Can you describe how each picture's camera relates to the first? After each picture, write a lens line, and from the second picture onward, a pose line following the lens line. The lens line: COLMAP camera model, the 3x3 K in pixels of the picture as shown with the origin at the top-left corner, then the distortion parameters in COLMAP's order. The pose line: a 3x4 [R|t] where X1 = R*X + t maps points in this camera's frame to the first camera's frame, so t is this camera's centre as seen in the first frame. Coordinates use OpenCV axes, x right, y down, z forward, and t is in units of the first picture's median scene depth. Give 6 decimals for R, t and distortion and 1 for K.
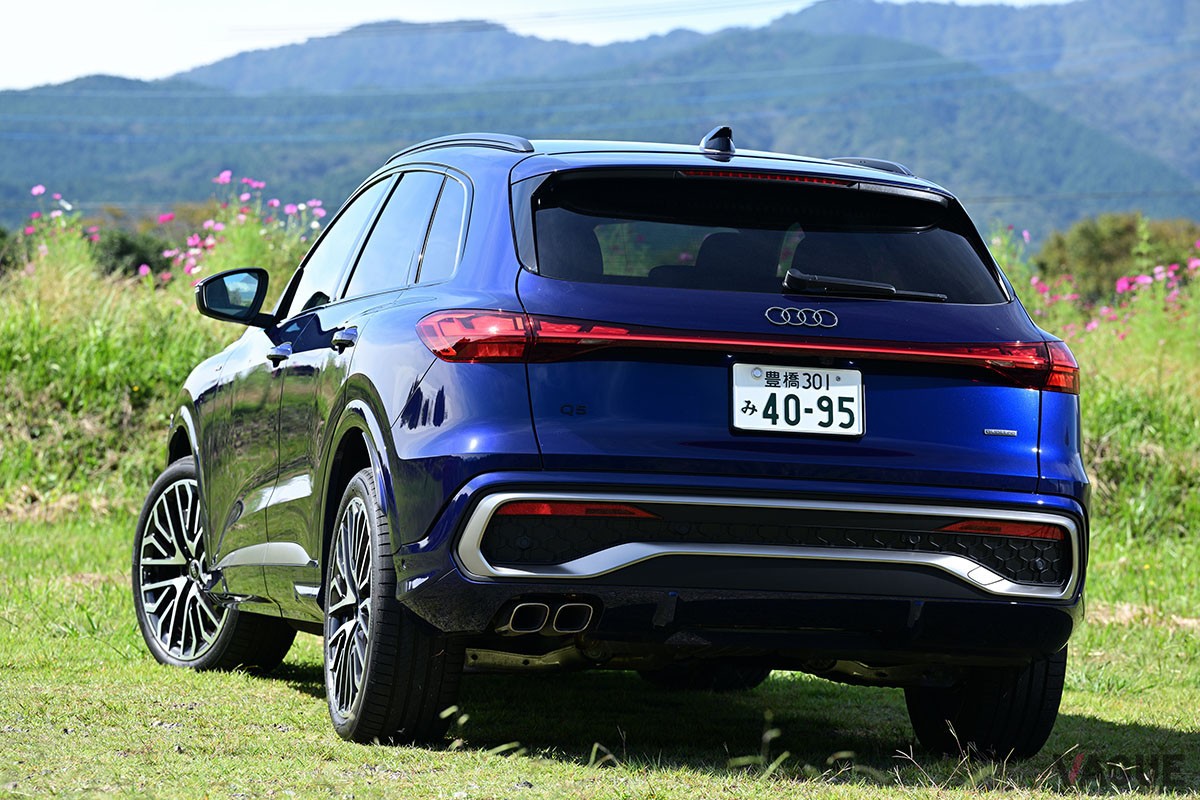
lens RADIAL K [[4649.1, 0, 600.0], [0, 4649.1, 400.0], [0, 0, 1]] dist [-0.053948, -0.432843]
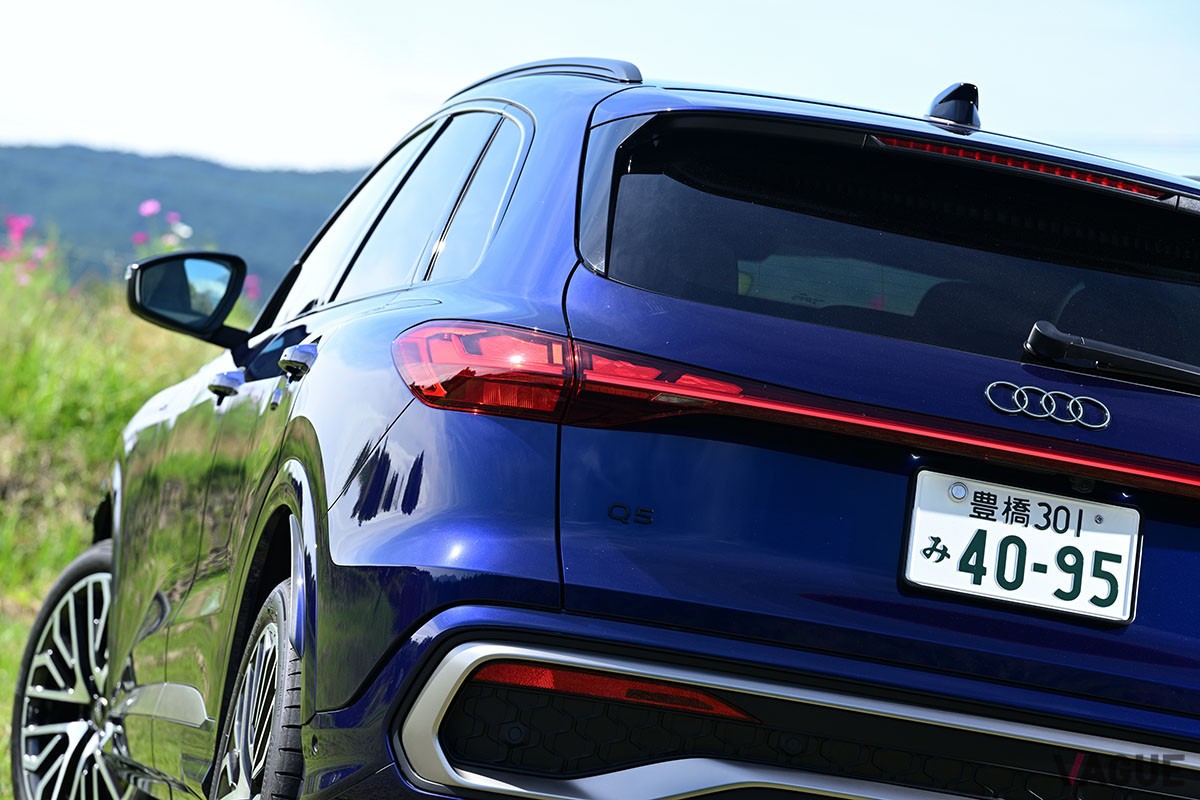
lens RADIAL K [[5358.9, 0, 600.0], [0, 5358.9, 400.0], [0, 0, 1]] dist [0.020551, -4.705765]
pose [[0.990642, 0.123268, -0.058600, 0.027099], [-0.125064, 0.991752, -0.028034, 0.006992], [0.054661, 0.035101, 0.997888, 0.334933]]
